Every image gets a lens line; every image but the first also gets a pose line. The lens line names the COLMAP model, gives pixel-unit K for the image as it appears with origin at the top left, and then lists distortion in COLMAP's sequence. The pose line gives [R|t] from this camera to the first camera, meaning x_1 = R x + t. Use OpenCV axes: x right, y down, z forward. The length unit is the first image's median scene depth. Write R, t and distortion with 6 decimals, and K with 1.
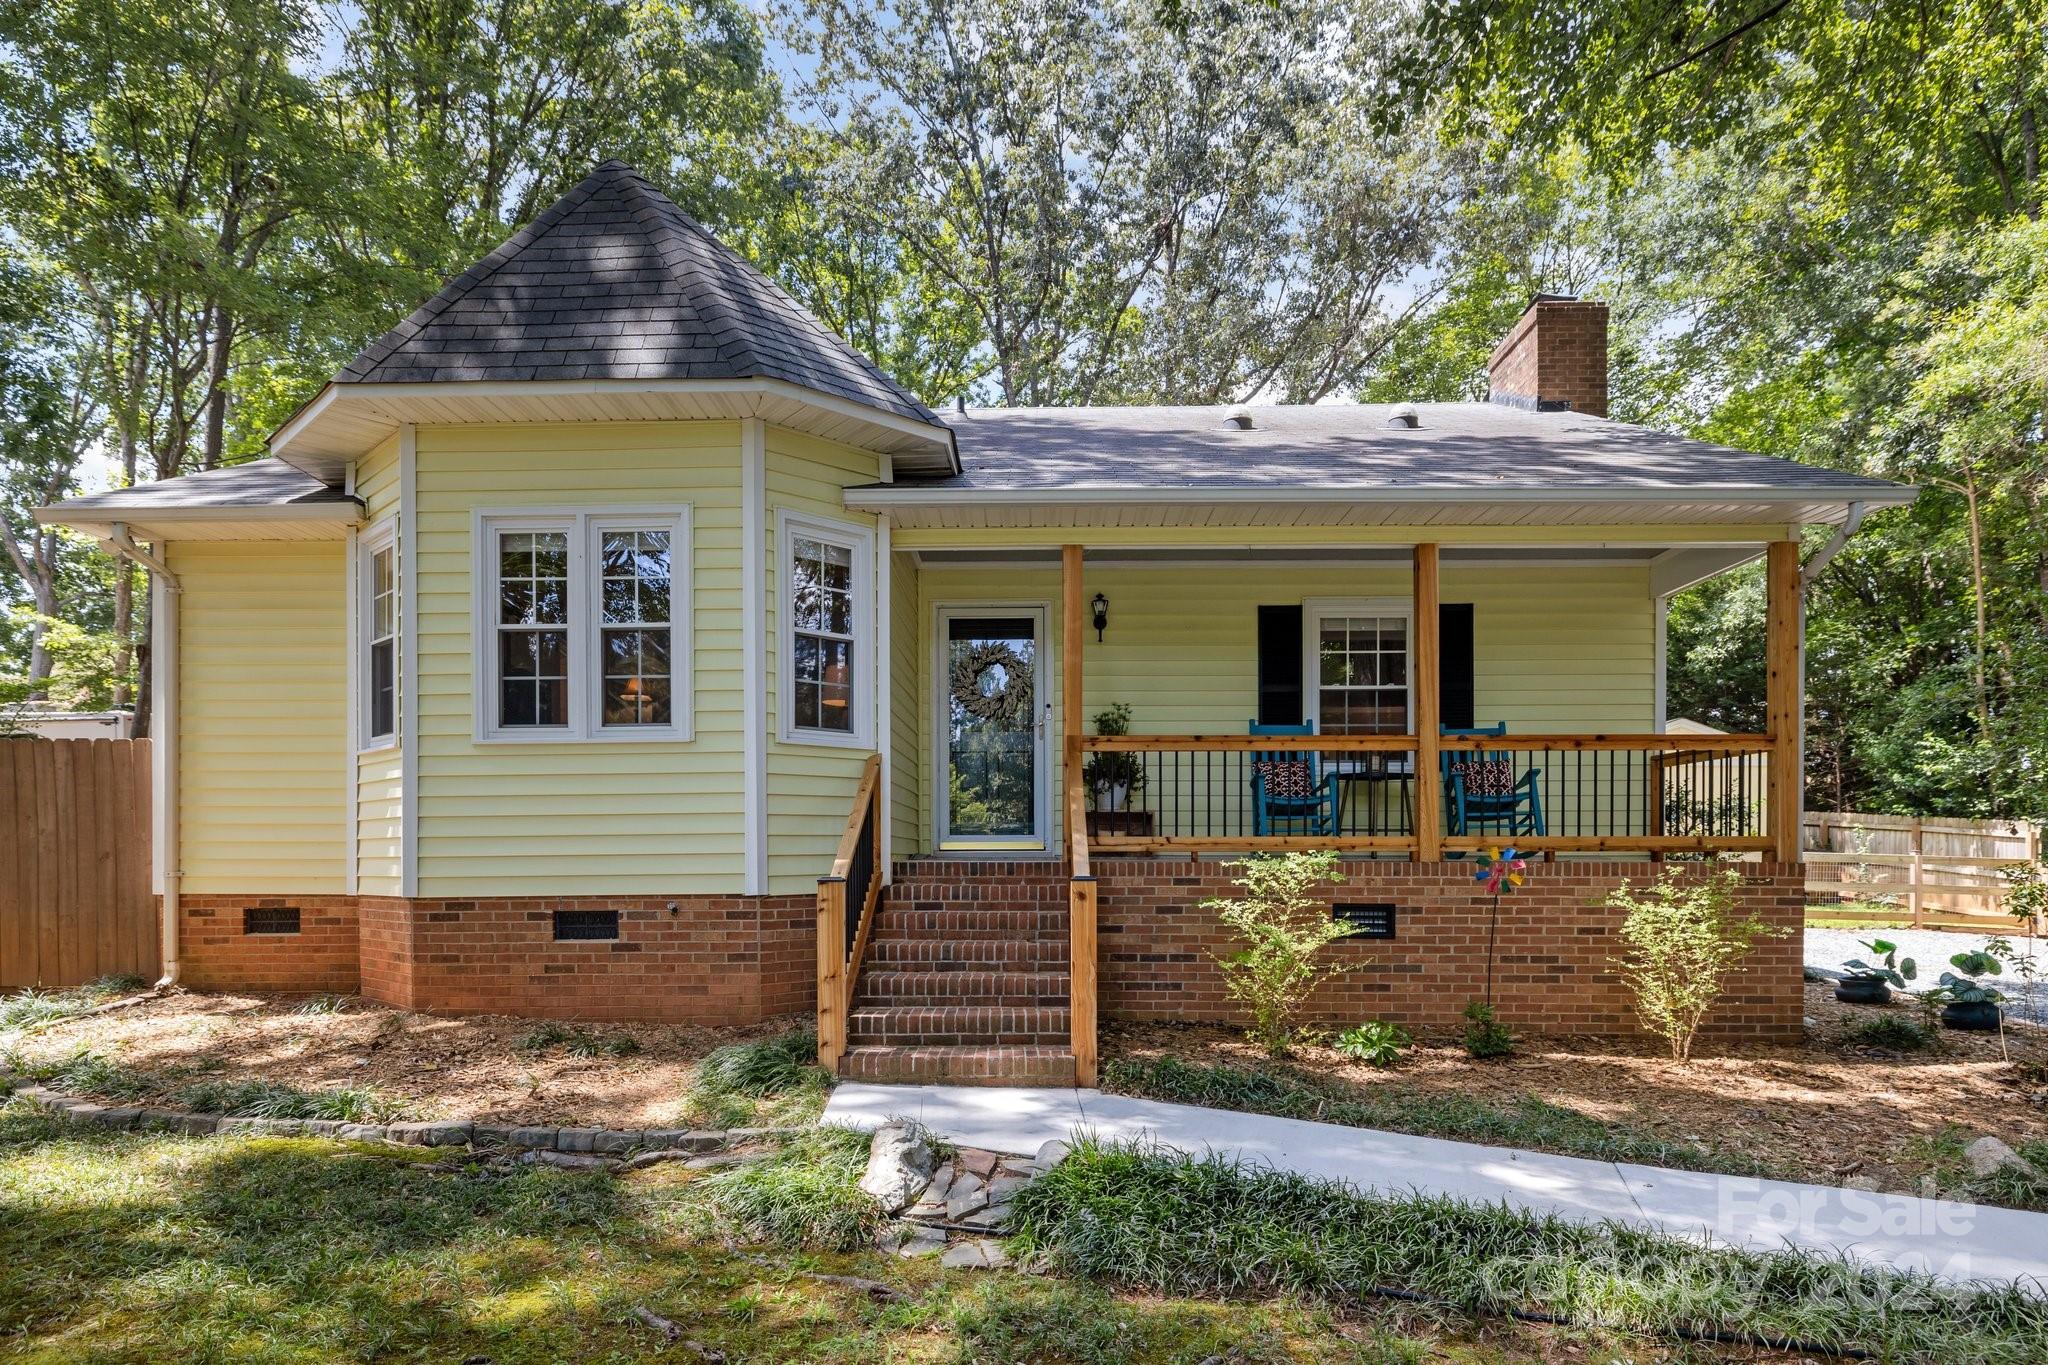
lens RADIAL K [[1103.8, 0, 1024.5], [0, 1103.8, 787.5], [0, 0, 1]] dist [-0.002487, 0.000302]
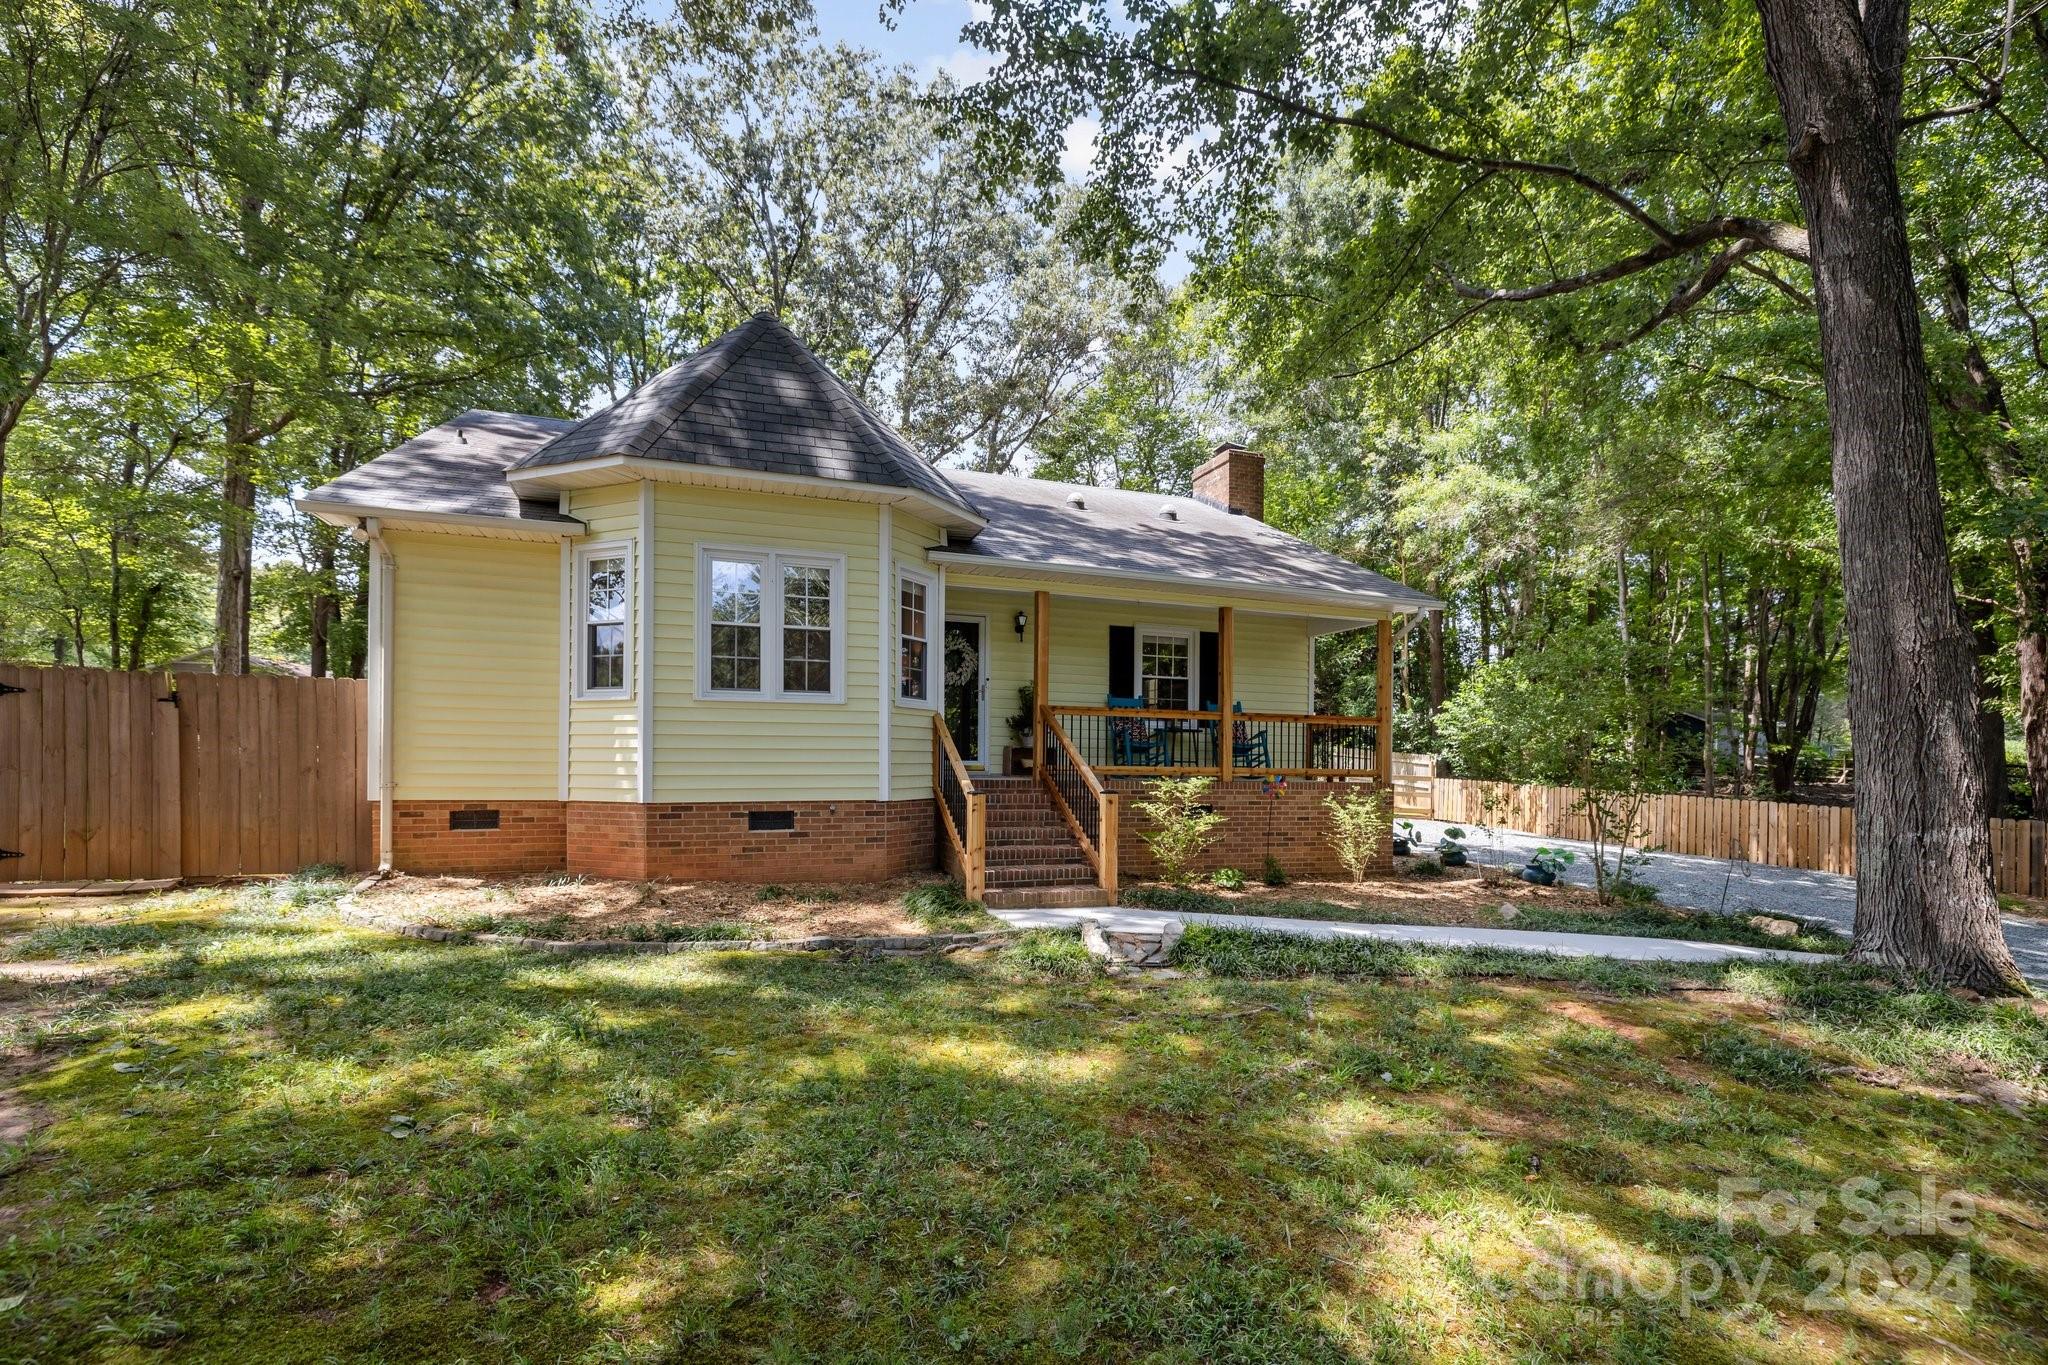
lens RADIAL K [[877.1, 0, 1011.3], [0, 877.1, 687.3], [0, 0, 1]] dist [-0.000219, -0.000311]
pose [[0.940827, 0.041510, 0.336336, -0.498809], [-0.033723, 0.999011, -0.028966, -0.037039], [-0.337206, 0.015910, 0.941297, -0.268300]]
